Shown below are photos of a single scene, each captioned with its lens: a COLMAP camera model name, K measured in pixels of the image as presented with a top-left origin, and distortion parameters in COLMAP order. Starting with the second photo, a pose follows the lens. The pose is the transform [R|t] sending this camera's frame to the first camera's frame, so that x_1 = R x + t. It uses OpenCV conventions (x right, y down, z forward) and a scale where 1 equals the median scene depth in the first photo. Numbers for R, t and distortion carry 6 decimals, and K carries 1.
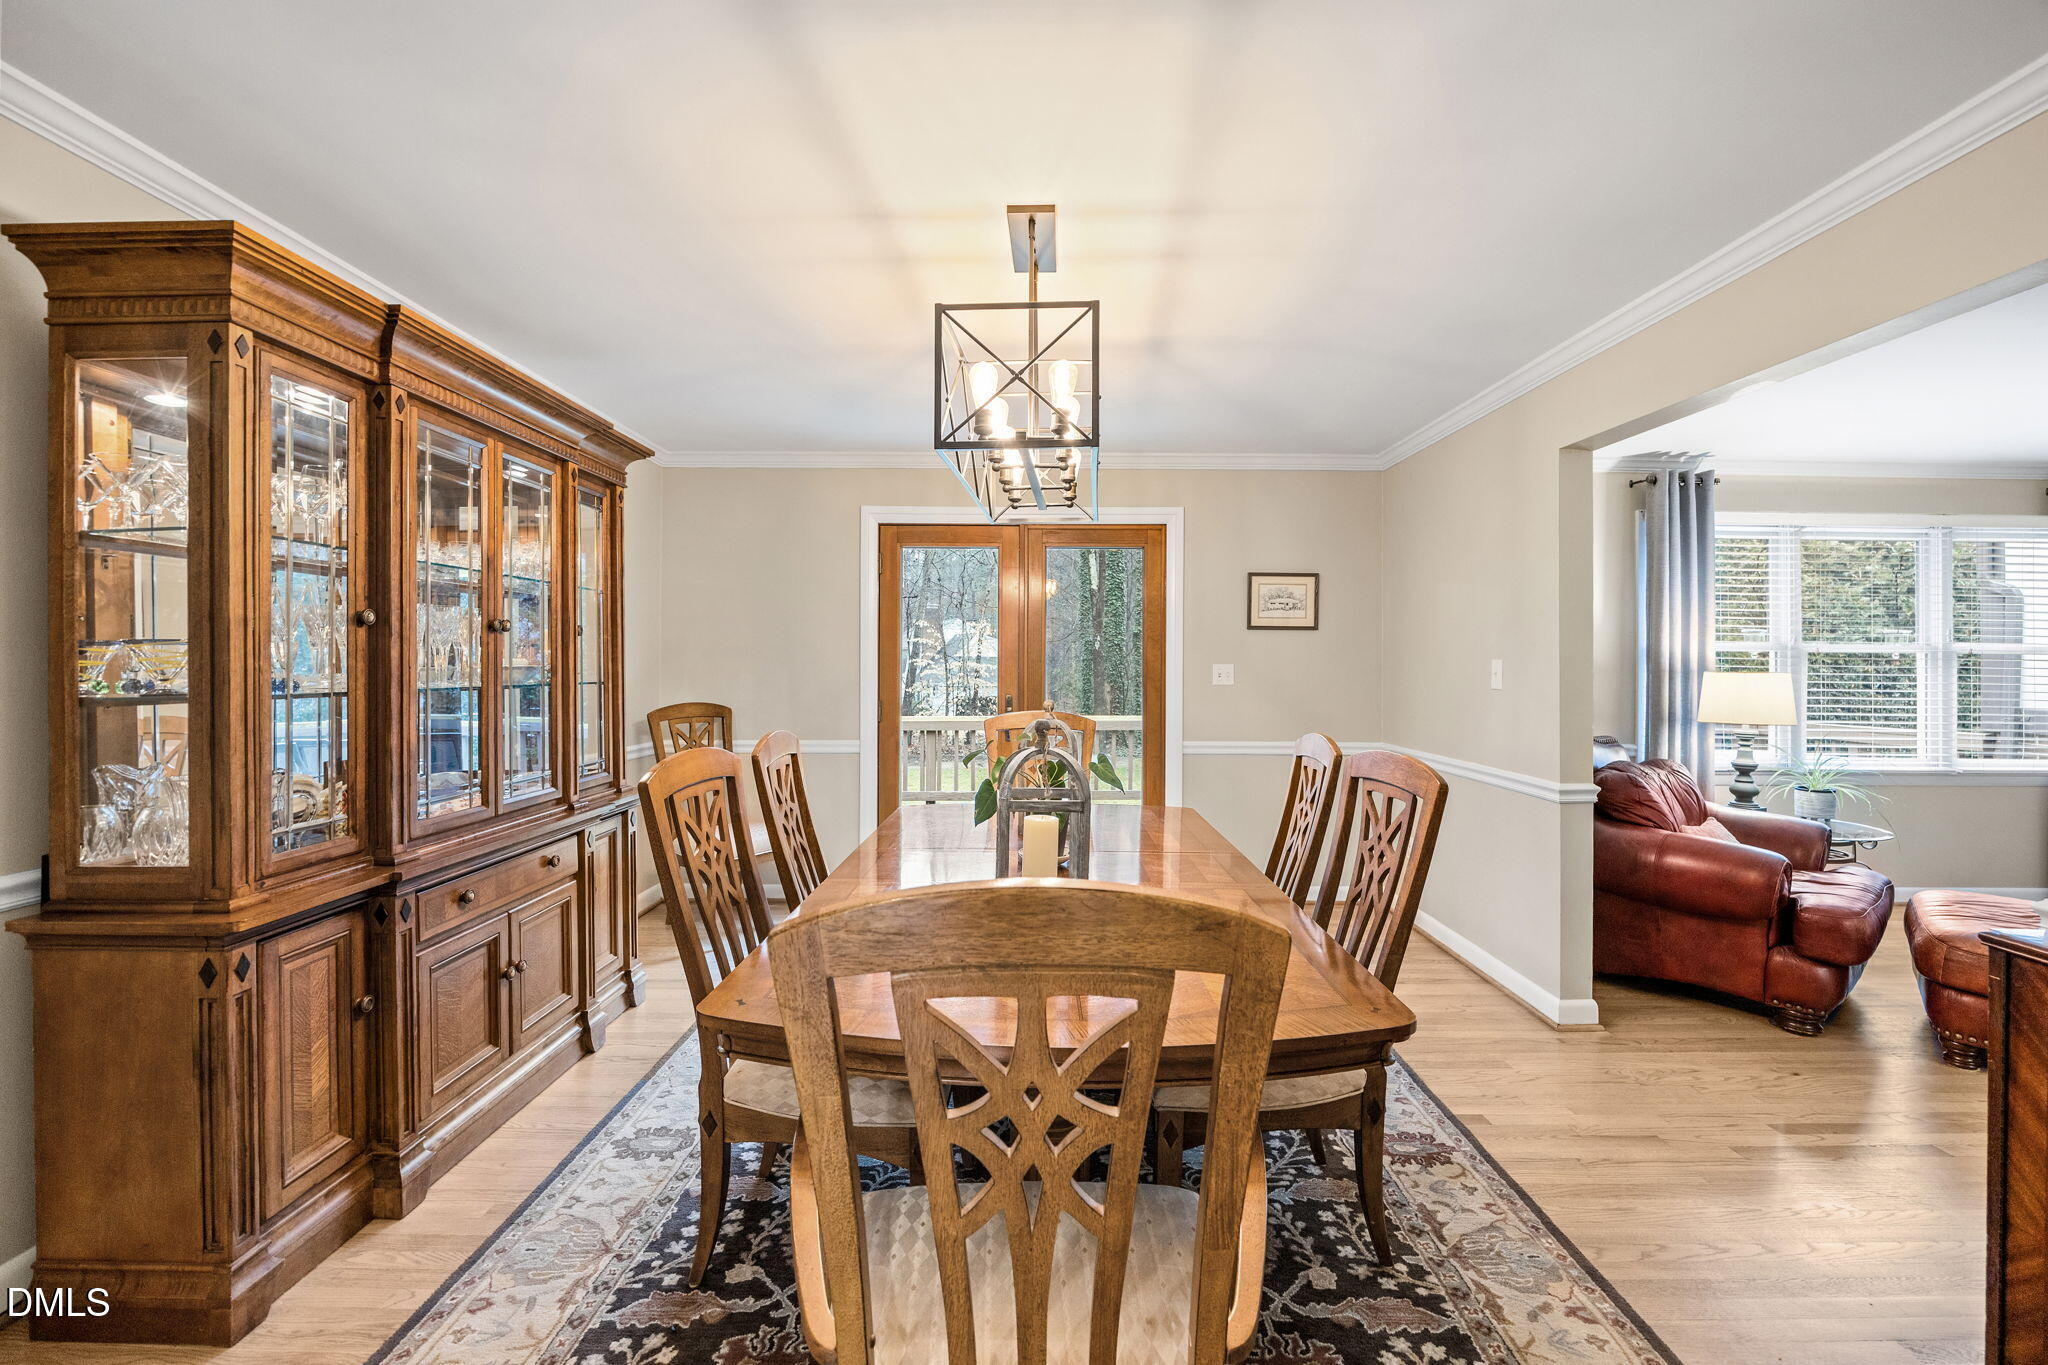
lens RADIAL K [[861.5, 0, 1034.0], [0, 861.5, 676.9], [0, 0, 1]] dist [-0.003080, -0.000086]
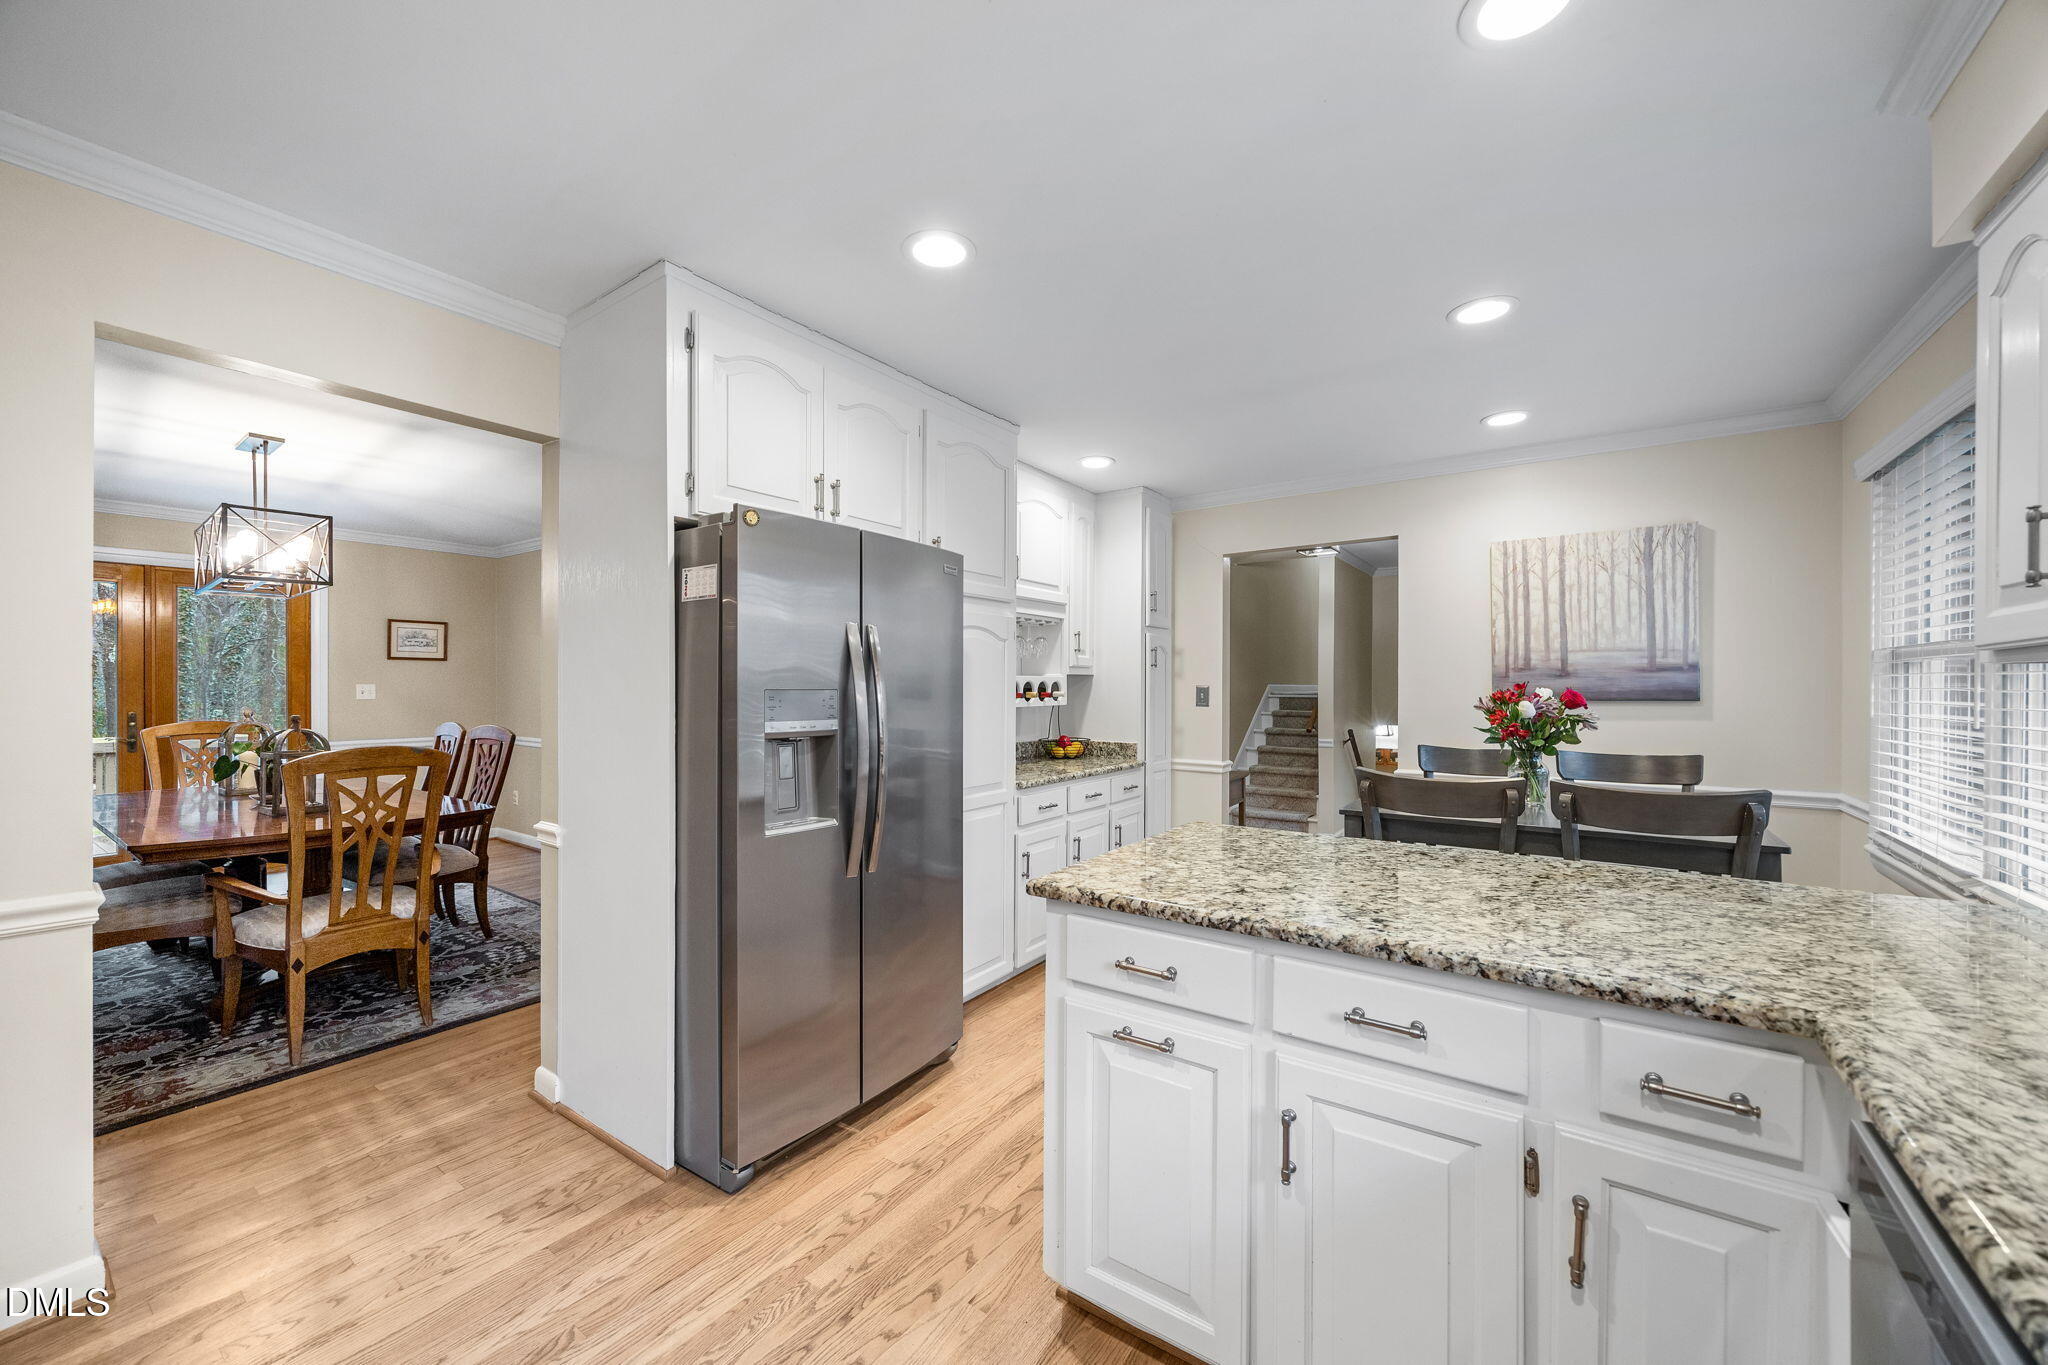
lens RADIAL K [[791.1, 0, 1028.8], [0, 791.1, 685.7], [0, 0, 1]] dist [0.006666, 0.000546]
pose [[0.574536, -0.003637, 0.818471, -0.502817], [0.009542, 0.999952, -0.002255, 0.000533], [-0.818424, 0.009106, 0.574543, -1.416985]]
